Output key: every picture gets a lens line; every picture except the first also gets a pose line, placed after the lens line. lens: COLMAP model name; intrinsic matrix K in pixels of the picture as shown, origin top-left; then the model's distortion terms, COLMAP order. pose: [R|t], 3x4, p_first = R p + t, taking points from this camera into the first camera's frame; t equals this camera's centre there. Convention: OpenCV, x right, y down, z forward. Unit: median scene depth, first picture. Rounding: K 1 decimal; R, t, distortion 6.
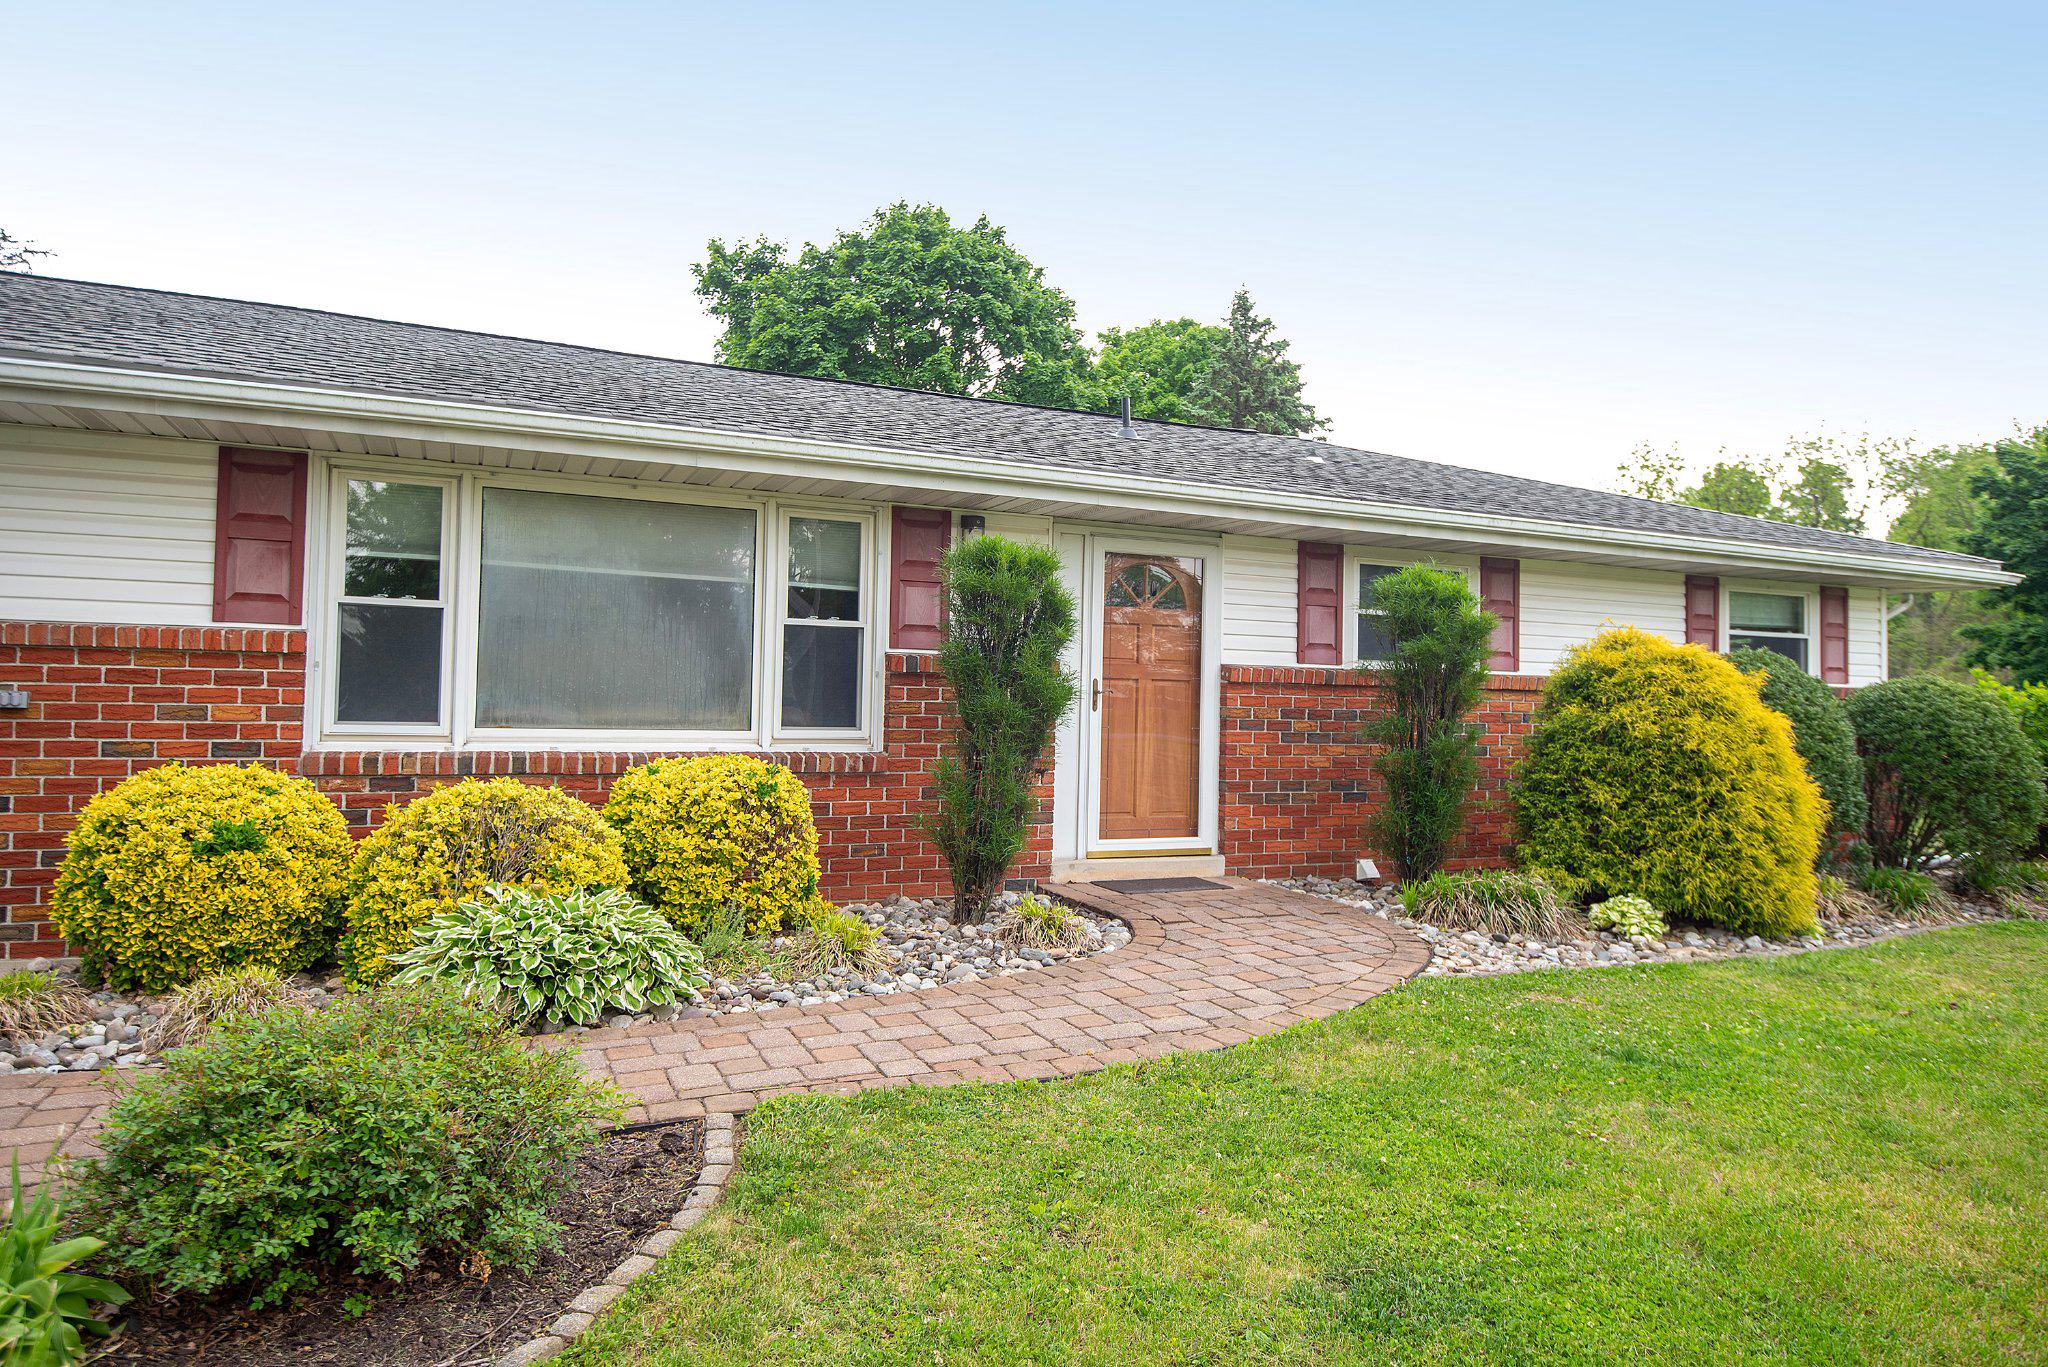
lens RADIAL K [[1257.7, 0, 1024.0], [0, 1257.7, 683.5], [0, 0, 1]] dist [0.057972, -0.076682]
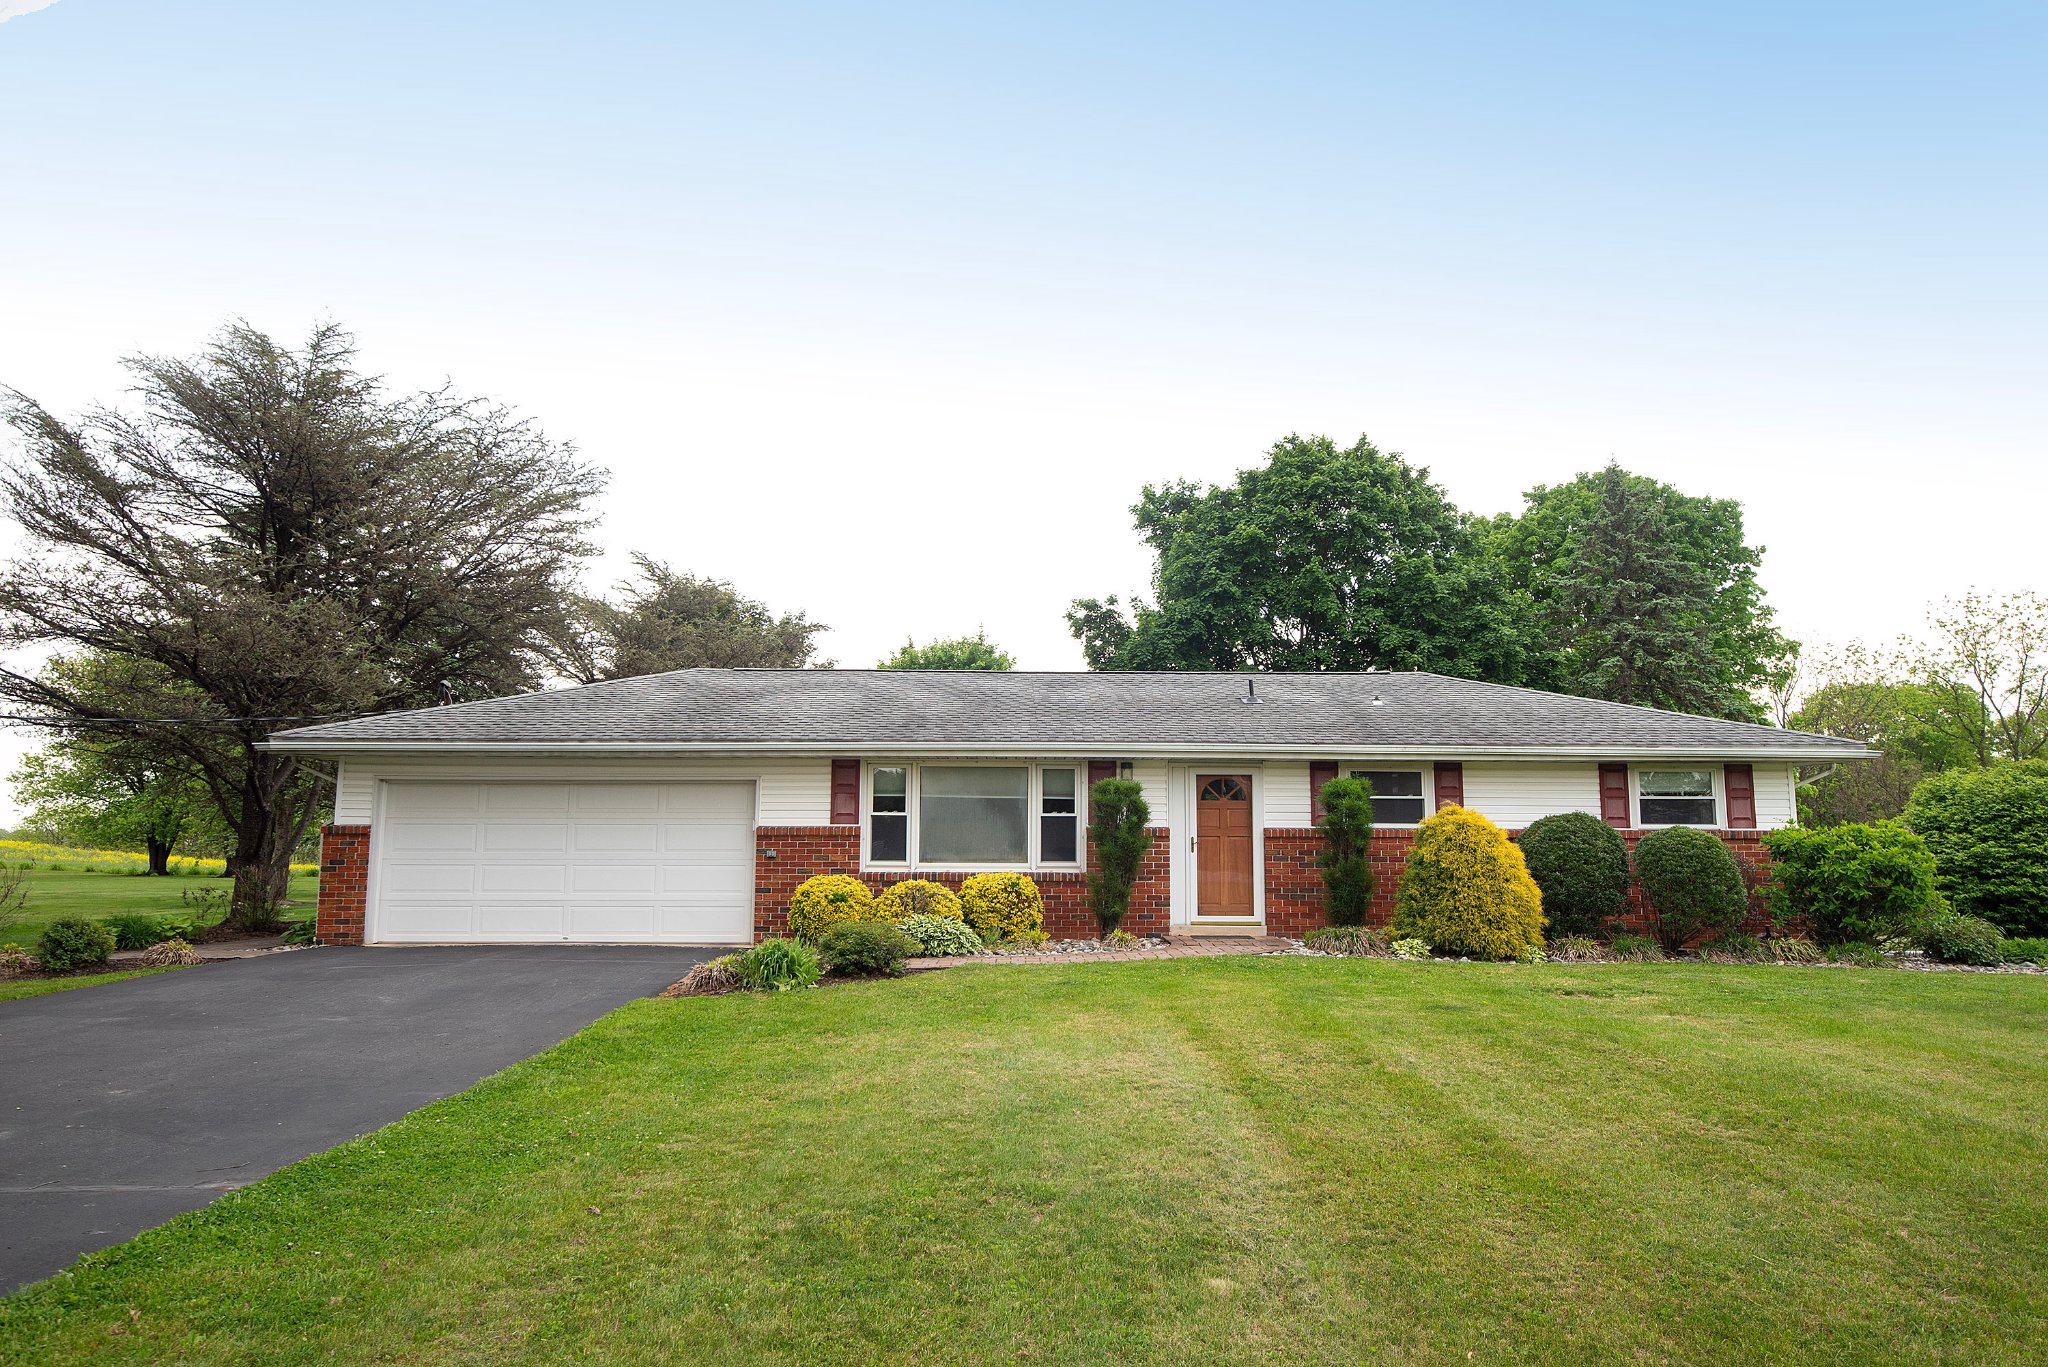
lens RADIAL K [[1526.0, 0, 1024.0], [0, 1526.0, 683.5], [0, 0, 1]] dist [0.040315, 0.000035]
pose [[0.911422, -0.059857, -0.407096, 0.956147], [0.021465, 0.994932, -0.098232, -0.015497], [0.410913, 0.080792, 0.908088, -1.601472]]
